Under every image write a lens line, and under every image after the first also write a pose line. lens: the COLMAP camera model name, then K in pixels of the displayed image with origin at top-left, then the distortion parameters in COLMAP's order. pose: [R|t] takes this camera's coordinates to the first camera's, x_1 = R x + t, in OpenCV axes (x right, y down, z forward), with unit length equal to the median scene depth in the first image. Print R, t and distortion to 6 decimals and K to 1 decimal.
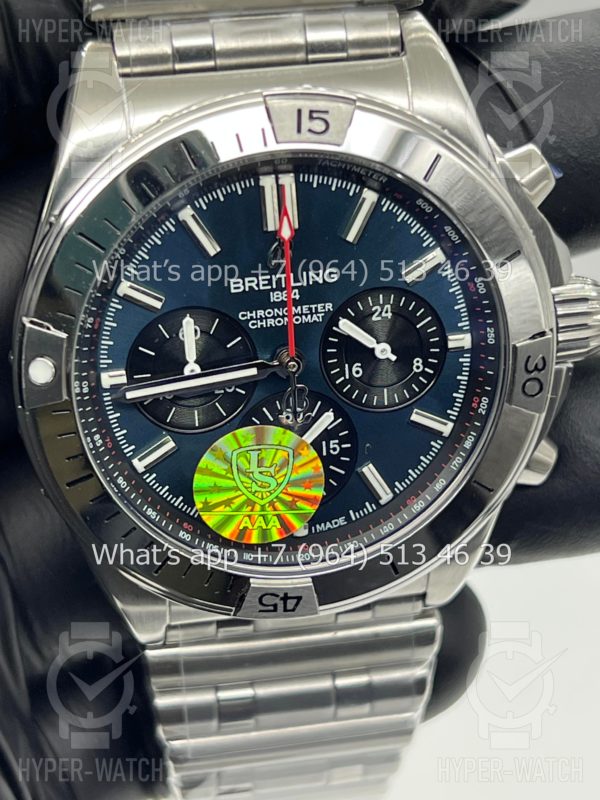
lens RADIAL K [[1892.7, 0, 297.0], [0, 1892.7, 412.8], [0, 0, 1]] dist [0.287320, -0.438234]
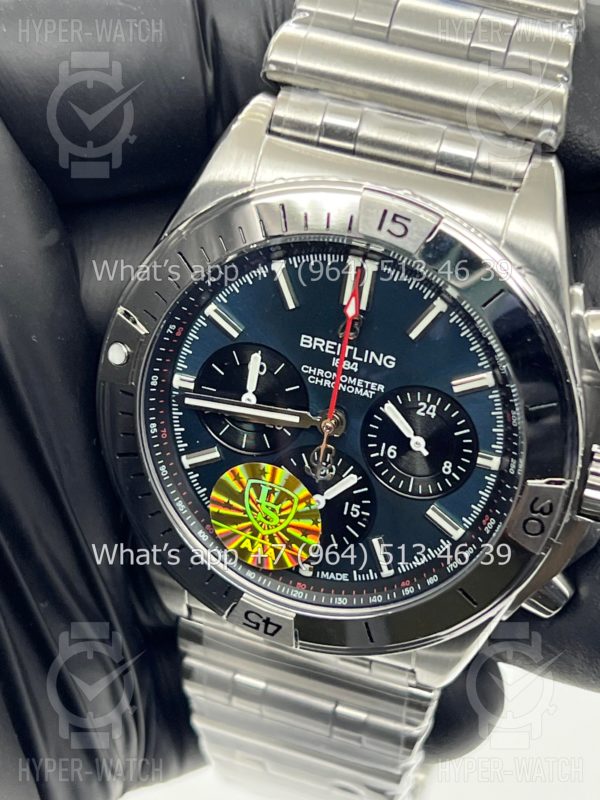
lens RADIAL K [[1892.7, 0, 297.0], [0, 1892.7, 412.8], [0, 0, 1]] dist [0.287320, -0.438234]
pose [[0.873956, 0.347920, -0.339340, 0.349405], [-0.339638, 0.936652, 0.085611, -0.119559], [0.347630, 0.040432, 0.936760, -0.036069]]
